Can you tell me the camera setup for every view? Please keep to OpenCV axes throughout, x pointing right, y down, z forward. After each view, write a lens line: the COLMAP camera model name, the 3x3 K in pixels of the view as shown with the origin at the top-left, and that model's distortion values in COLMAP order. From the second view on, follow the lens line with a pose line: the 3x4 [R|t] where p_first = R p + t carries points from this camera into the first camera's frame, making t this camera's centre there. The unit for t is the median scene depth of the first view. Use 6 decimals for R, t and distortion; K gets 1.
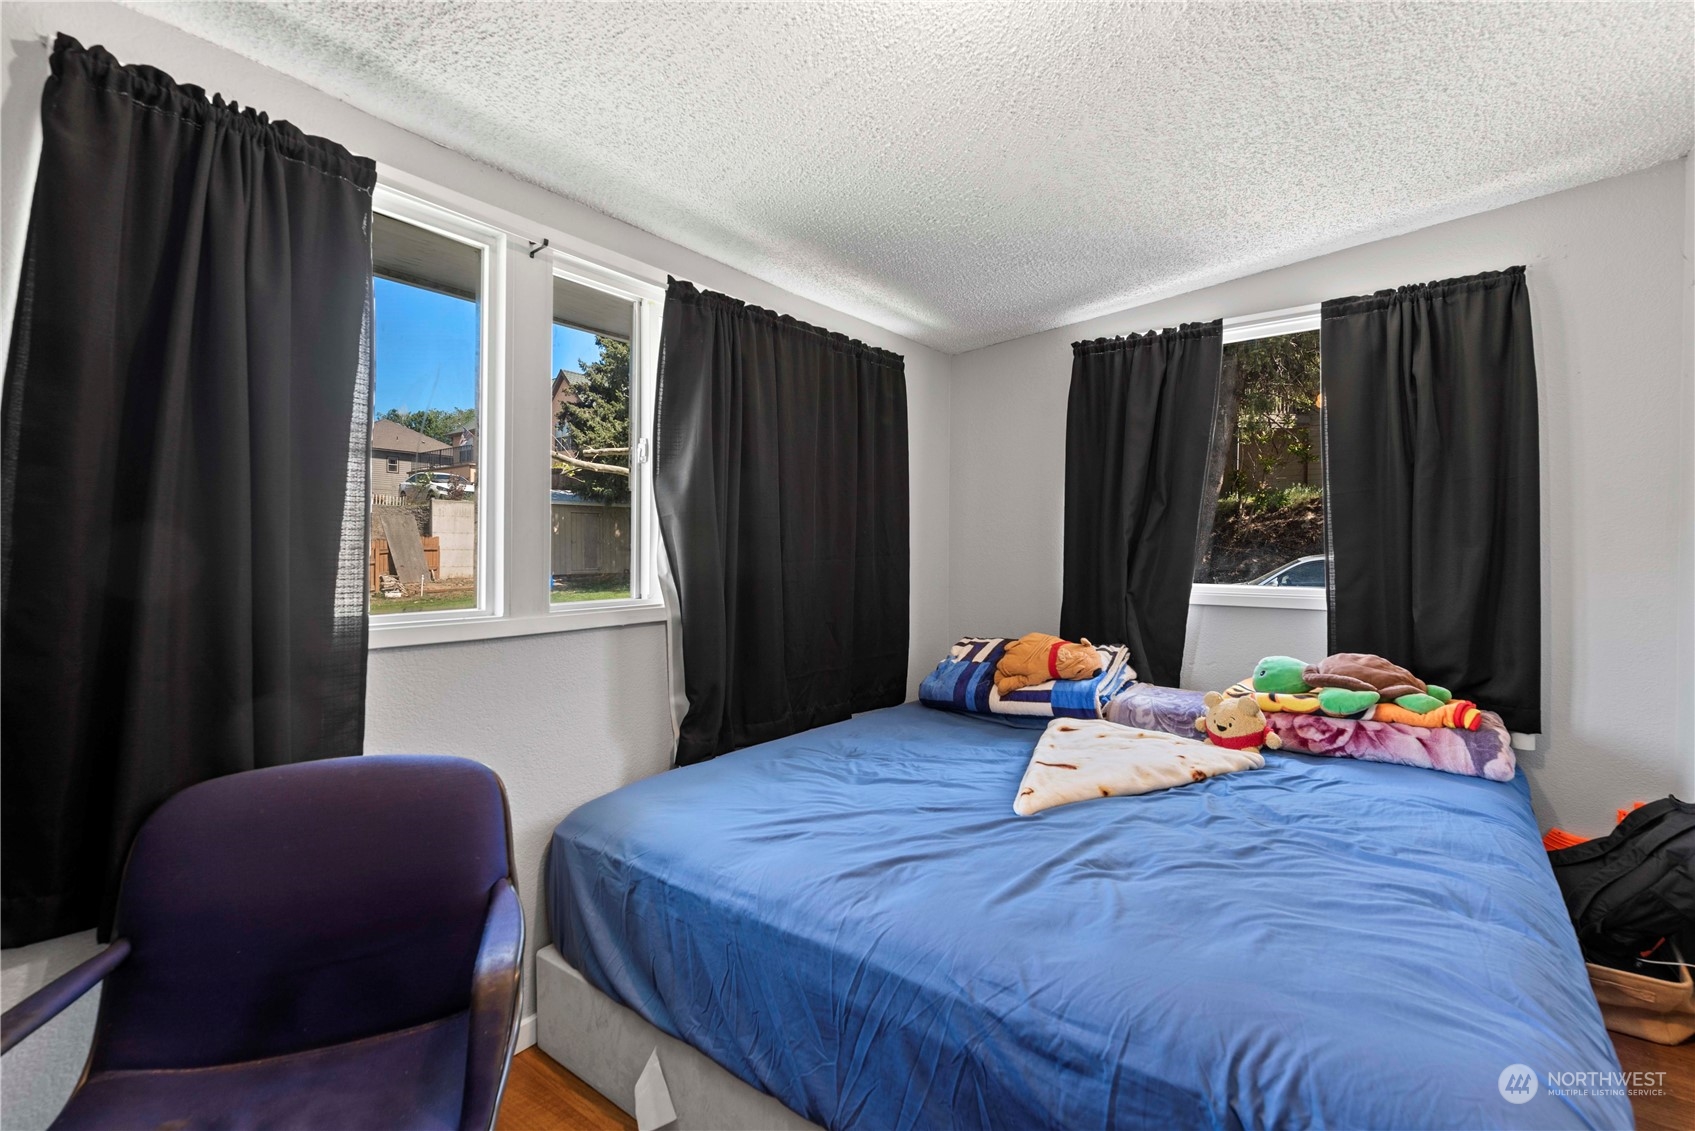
lens RADIAL K [[748.1, 0, 854.9], [0, 748.1, 563.2], [0, 0, 1]] dist [0.002349, -0.001220]
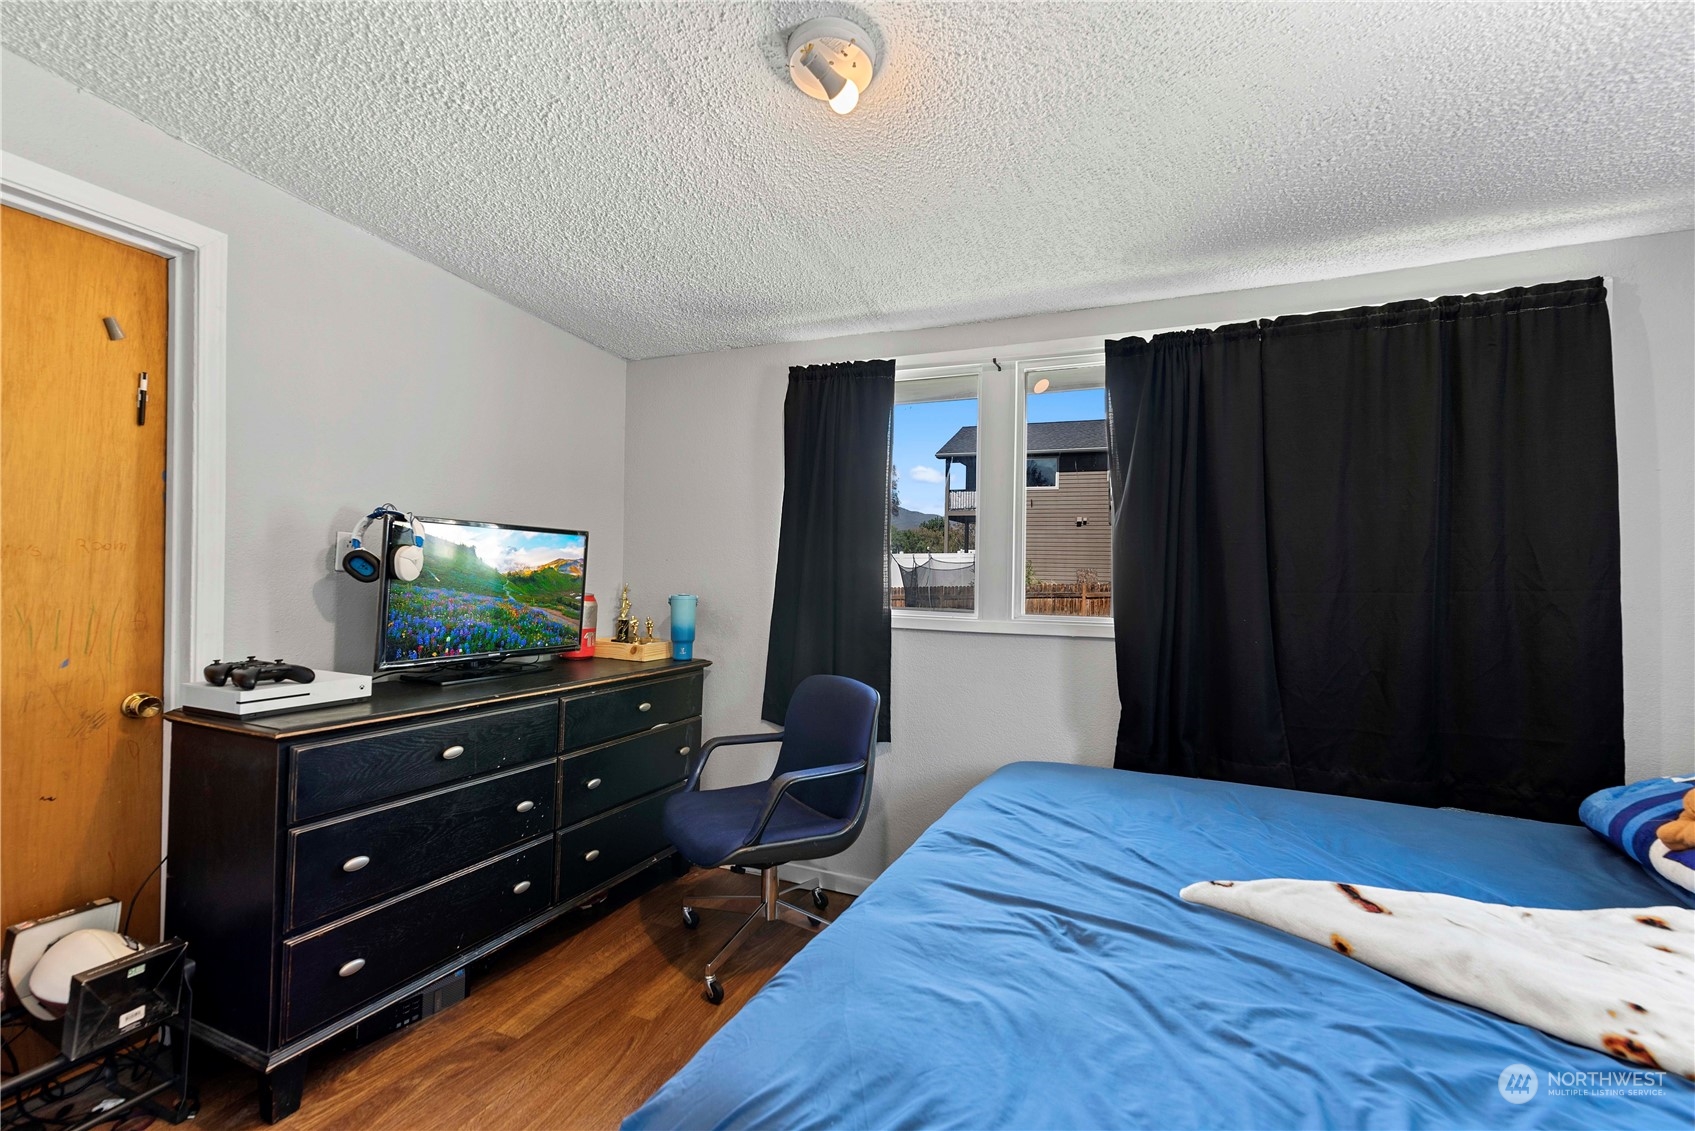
lens RADIAL K [[748.1, 0, 863.2], [0, 748.1, 570.2], [0, 0, 1]] dist [0.002349, -0.001220]
pose [[0.226768, 0.007661, -0.973919, 0.966820], [-0.029162, 0.999574, 0.001073, -0.020706], [0.973512, 0.028158, 0.226895, 0.455827]]
